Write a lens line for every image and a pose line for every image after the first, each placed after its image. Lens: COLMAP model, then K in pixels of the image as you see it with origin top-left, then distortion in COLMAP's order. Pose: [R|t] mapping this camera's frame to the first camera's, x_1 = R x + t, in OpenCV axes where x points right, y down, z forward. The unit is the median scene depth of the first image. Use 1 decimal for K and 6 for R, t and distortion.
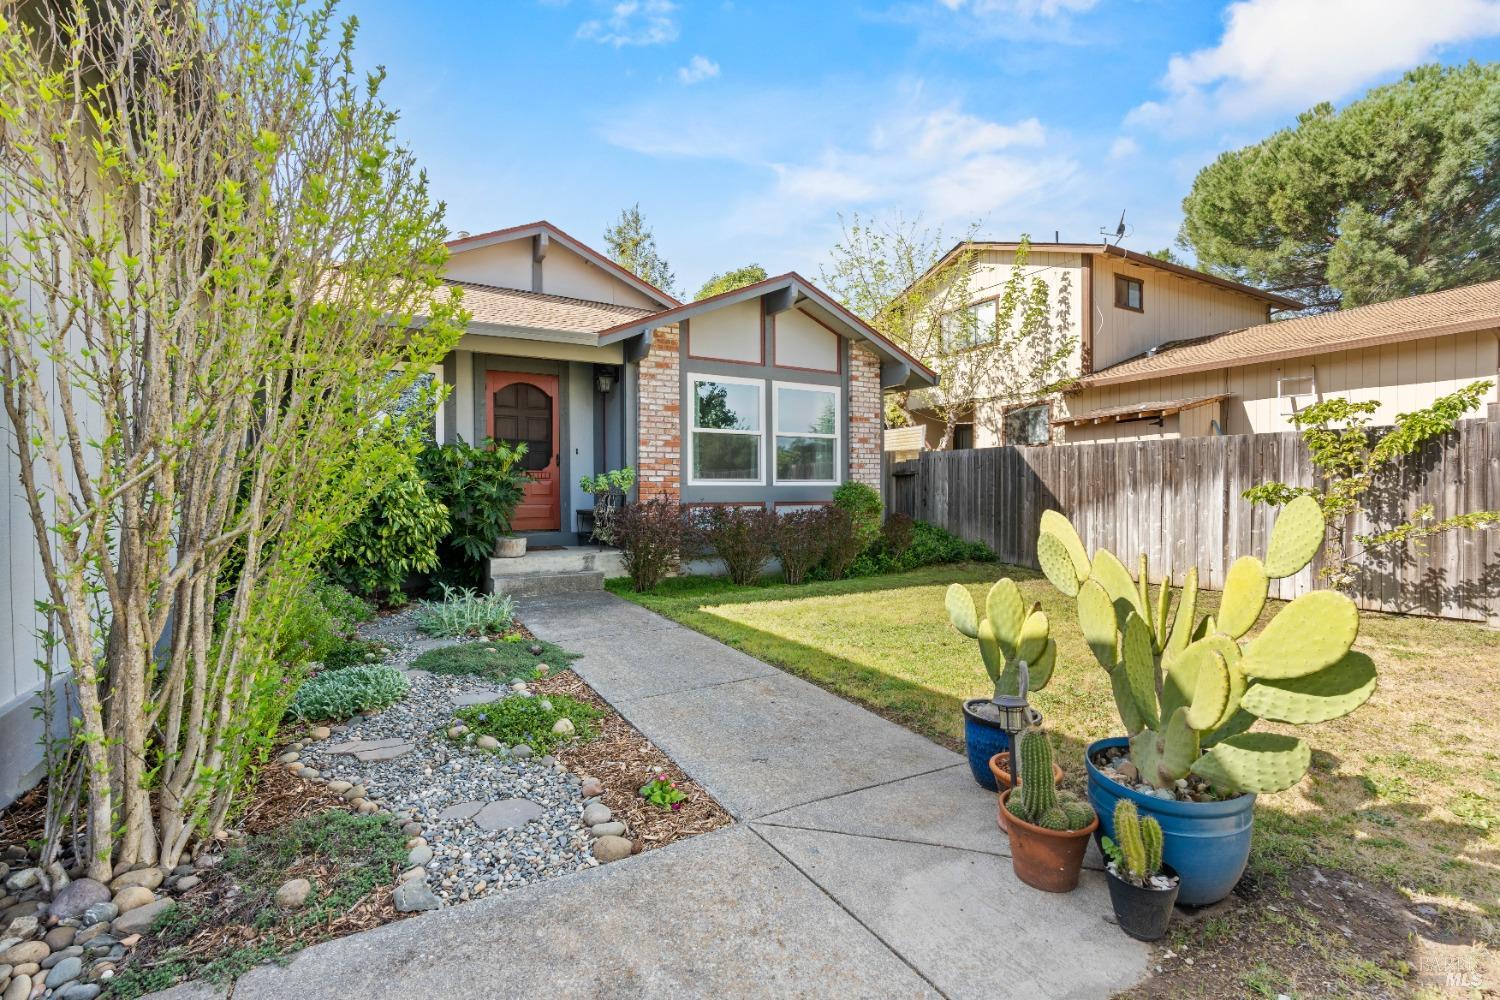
lens RADIAL K [[672.9, 0, 742.6], [0, 672.9, 495.1], [0, 0, 1]] dist [0.002021, 0.000239]
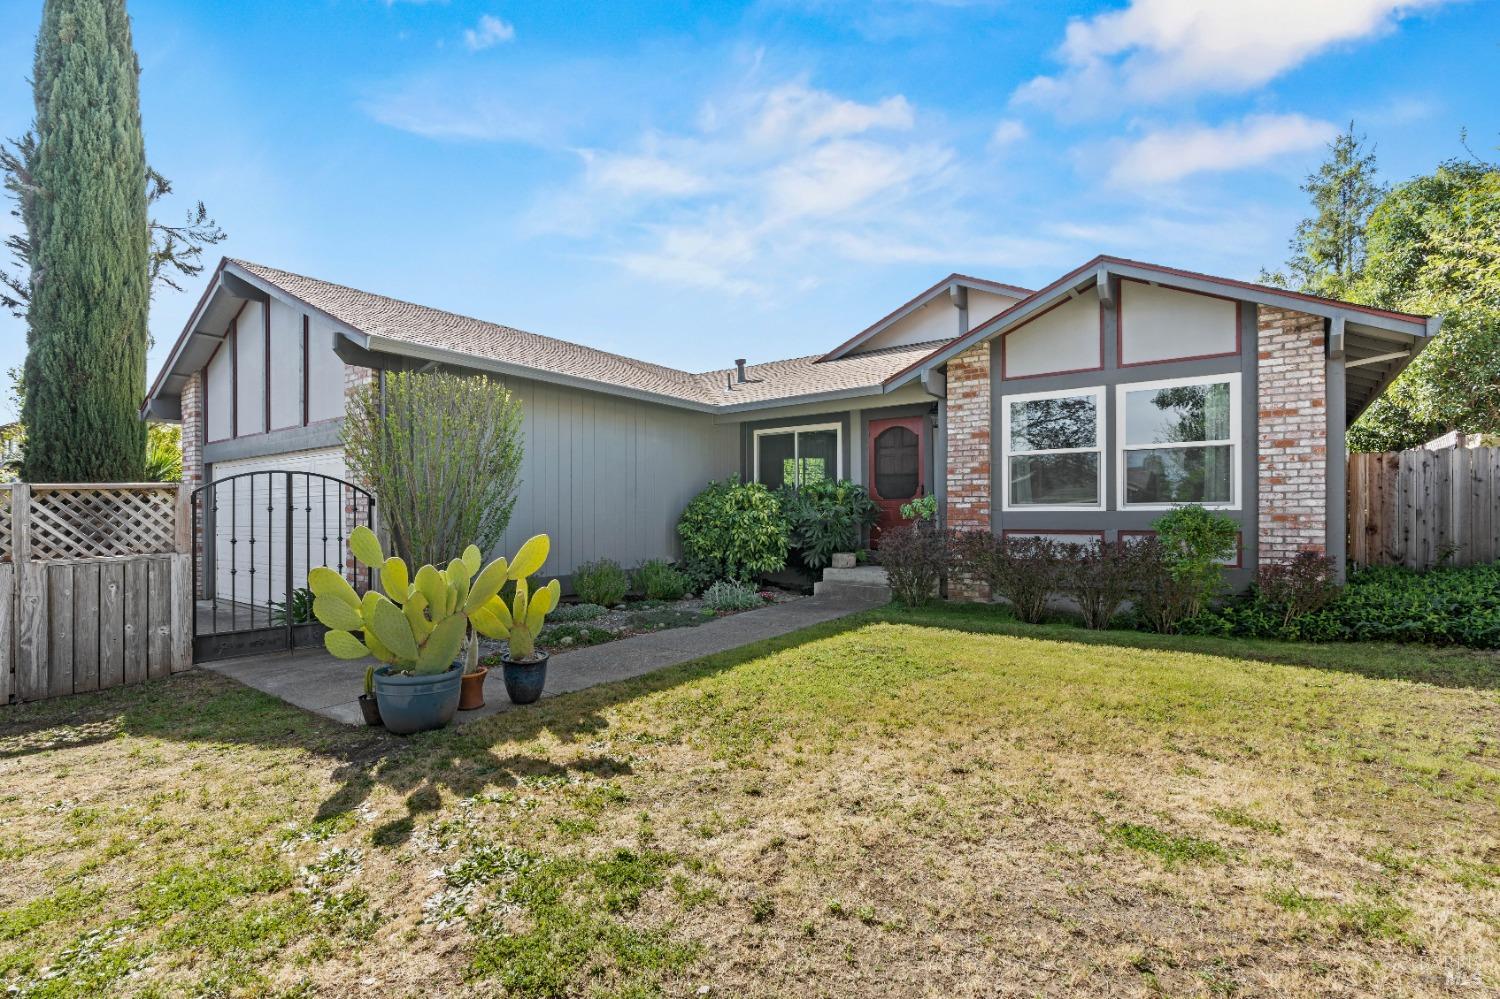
lens RADIAL K [[672.9, 0, 742.3], [0, 672.9, 510.4], [0, 0, 1]] dist [0.002021, 0.000239]
pose [[0.412869, -0.005405, -0.910774, 0.661179], [-0.004552, 0.999958, -0.007998, -0.006275], [0.910779, 0.007448, 0.412827, 0.255417]]
